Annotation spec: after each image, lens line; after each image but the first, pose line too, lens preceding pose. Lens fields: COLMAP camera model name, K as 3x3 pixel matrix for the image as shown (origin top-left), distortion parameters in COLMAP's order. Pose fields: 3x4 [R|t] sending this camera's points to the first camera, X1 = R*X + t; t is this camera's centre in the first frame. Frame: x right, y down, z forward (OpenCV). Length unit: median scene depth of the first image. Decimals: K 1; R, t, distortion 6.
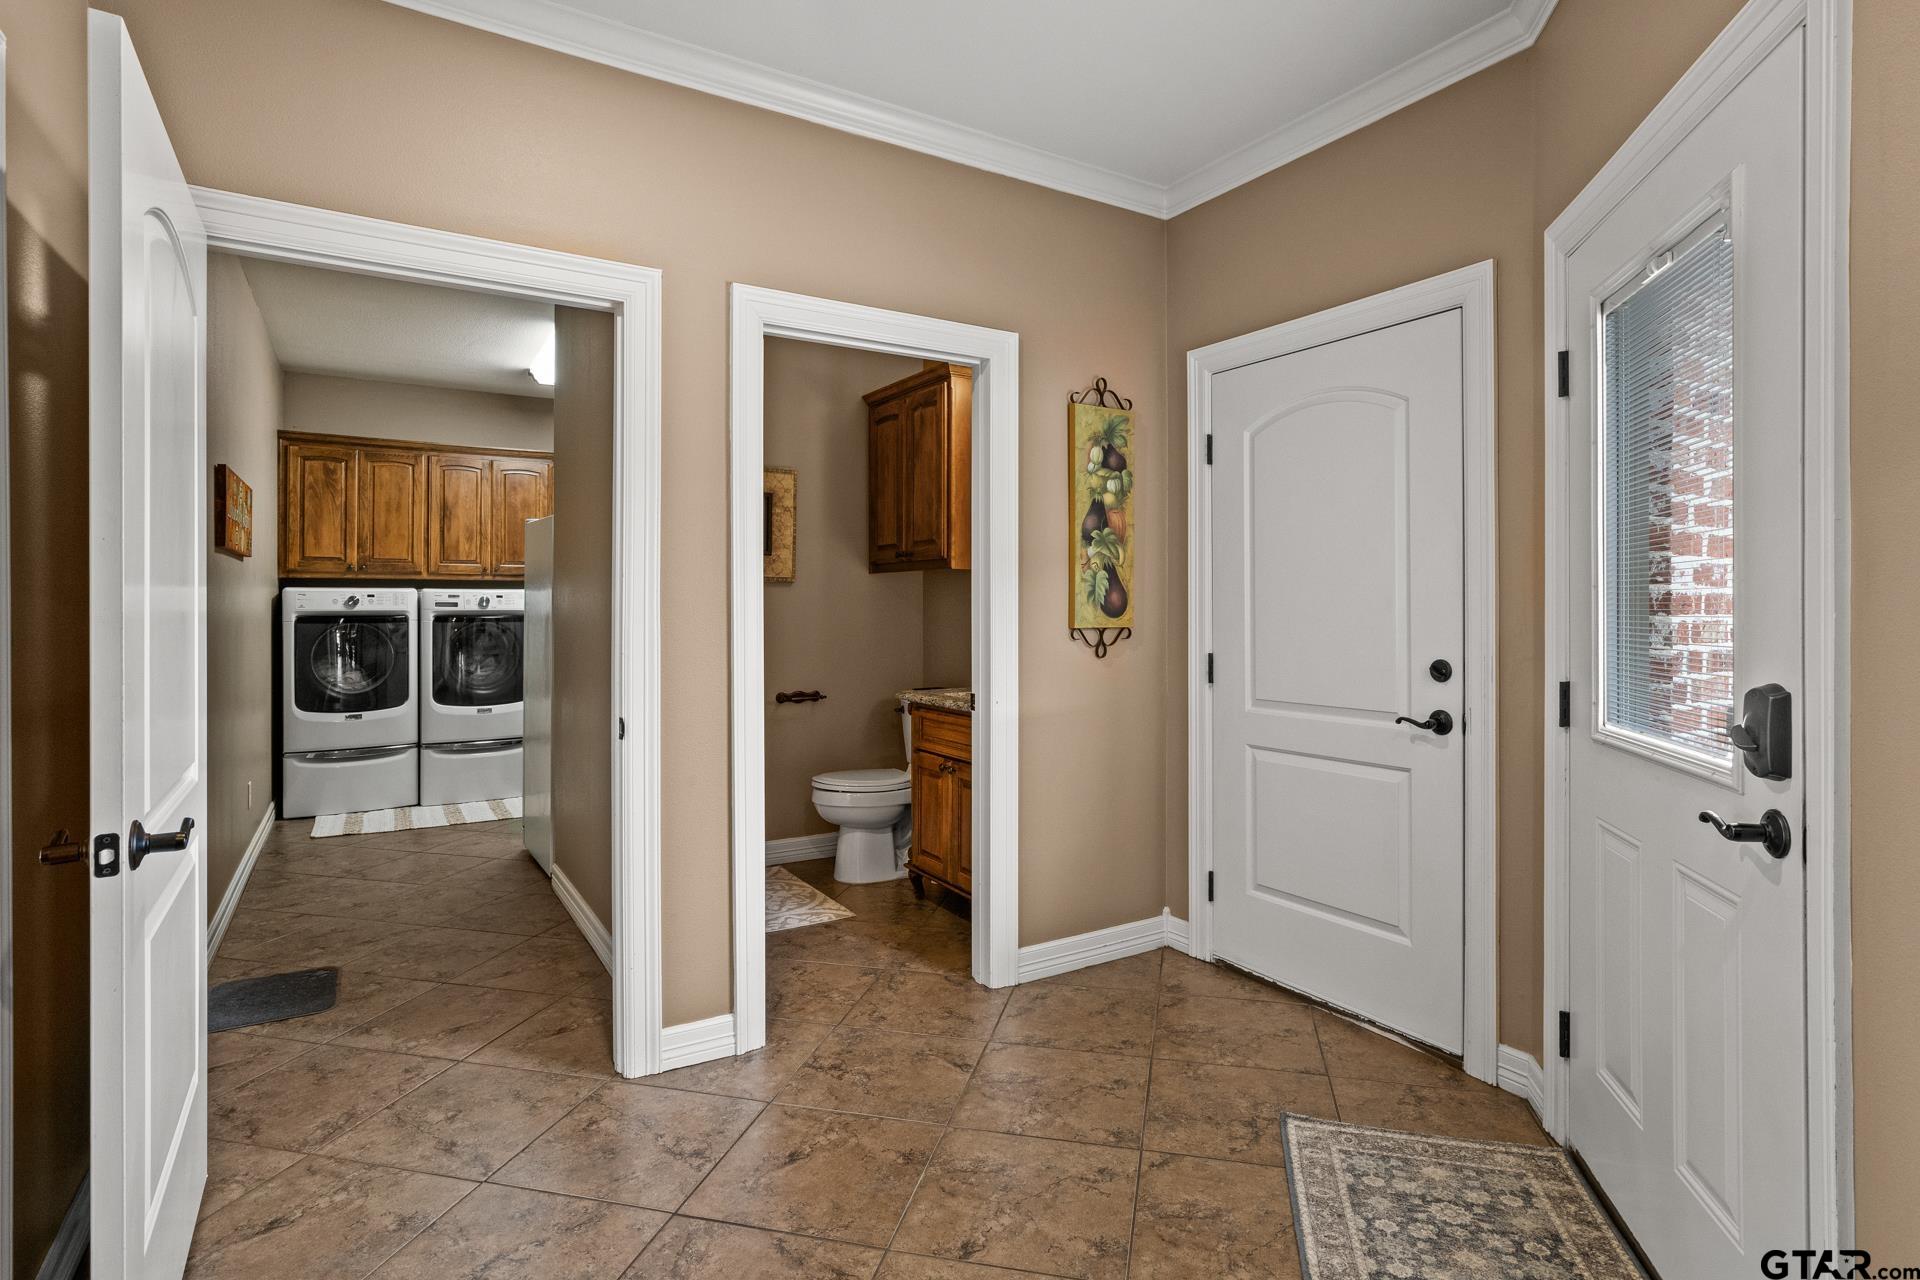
lens RADIAL K [[961.3, 0, 955.5], [0, 961.3, 628.4], [0, 0, 1]] dist [-0.002096, -0.001136]
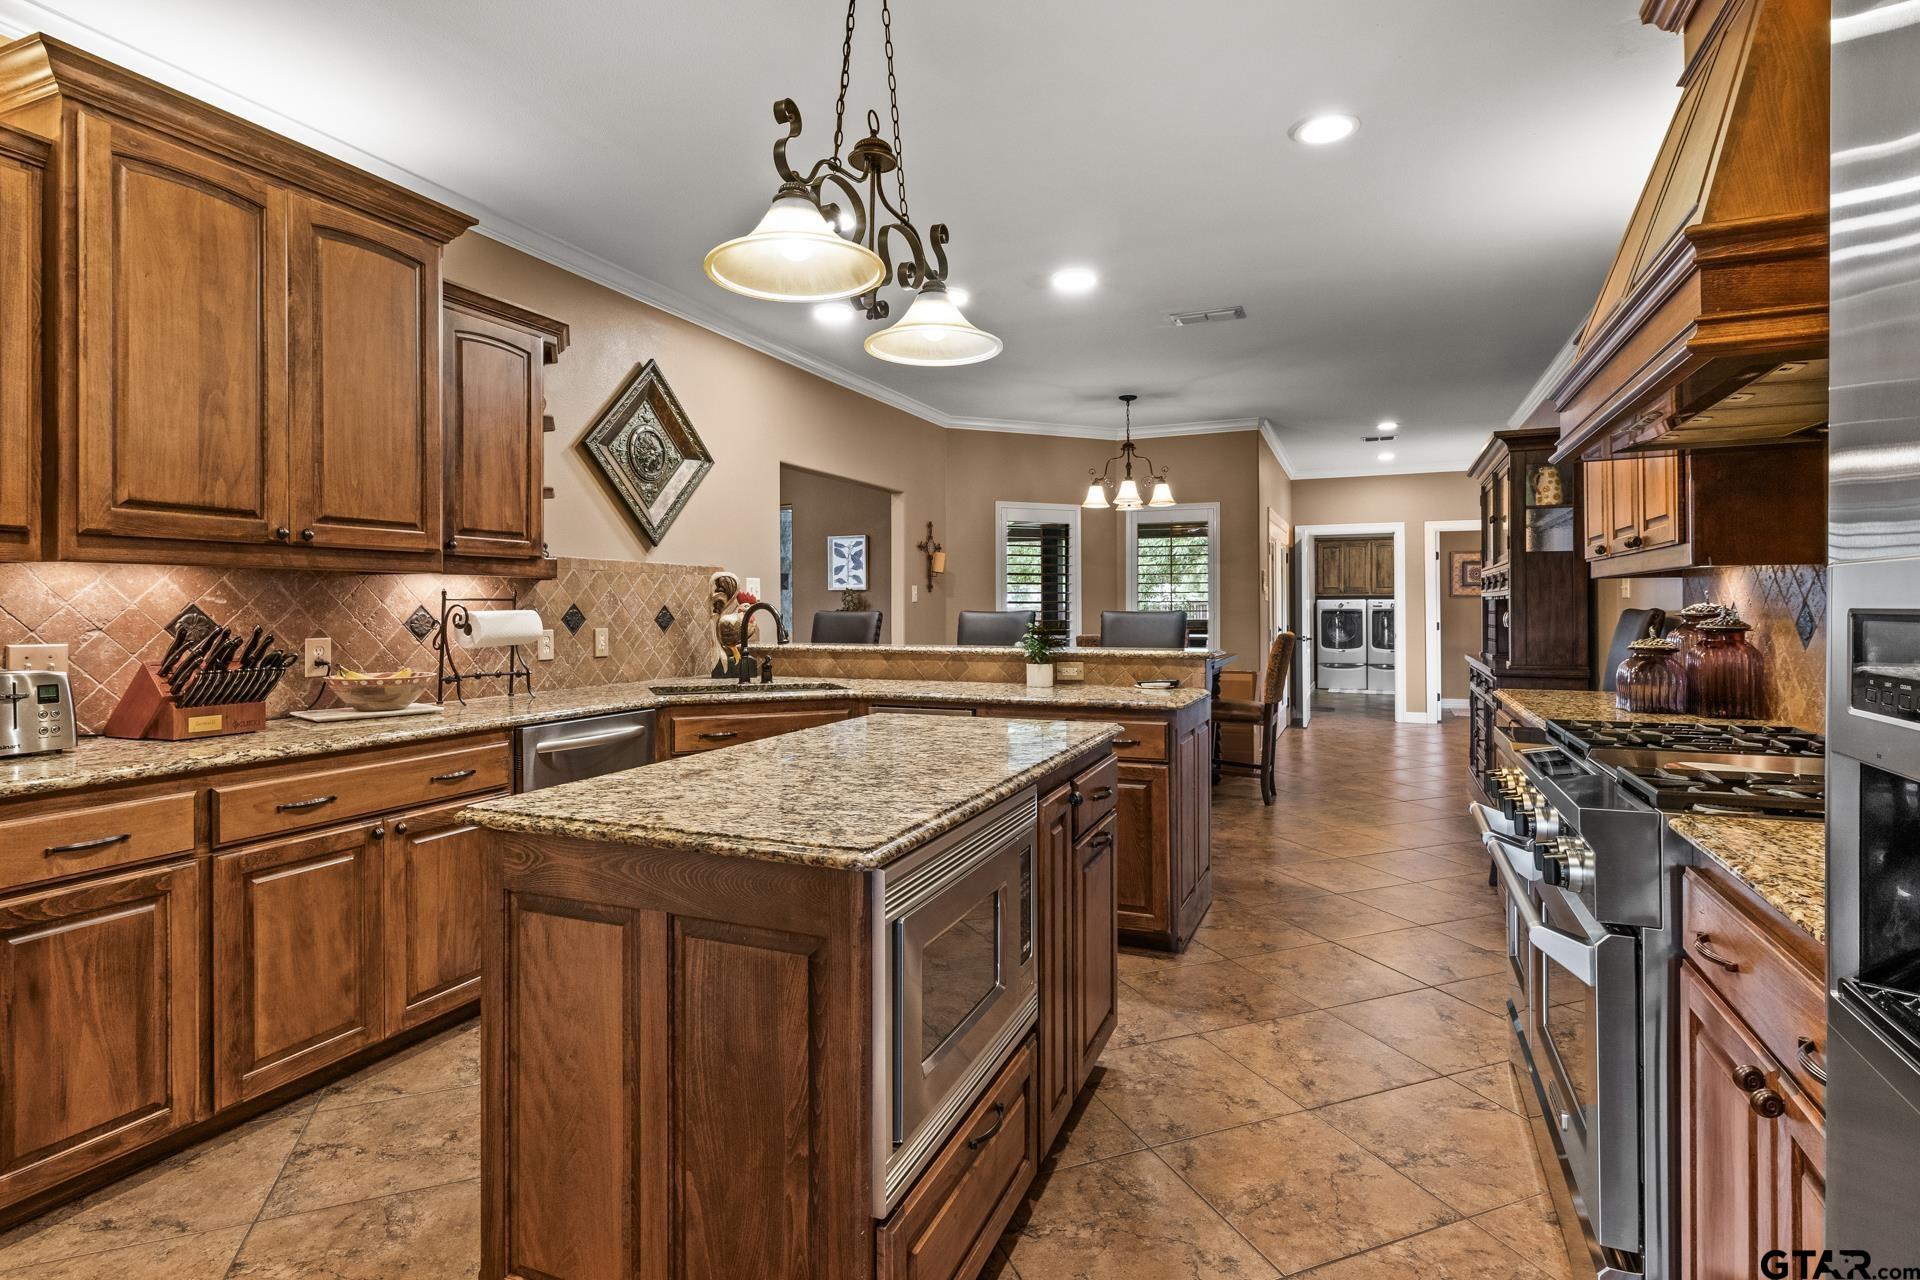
lens RADIAL K [[961.3, 0, 956.1], [0, 961.3, 624.0], [0, 0, 1]] dist [-0.002096, -0.001136]
pose [[0.574655, -0.002338, -0.818393, 0.839903], [0.003225, 0.999995, -0.000592, 0.019031], [0.818390, -0.002299, 0.574659, -1.255892]]
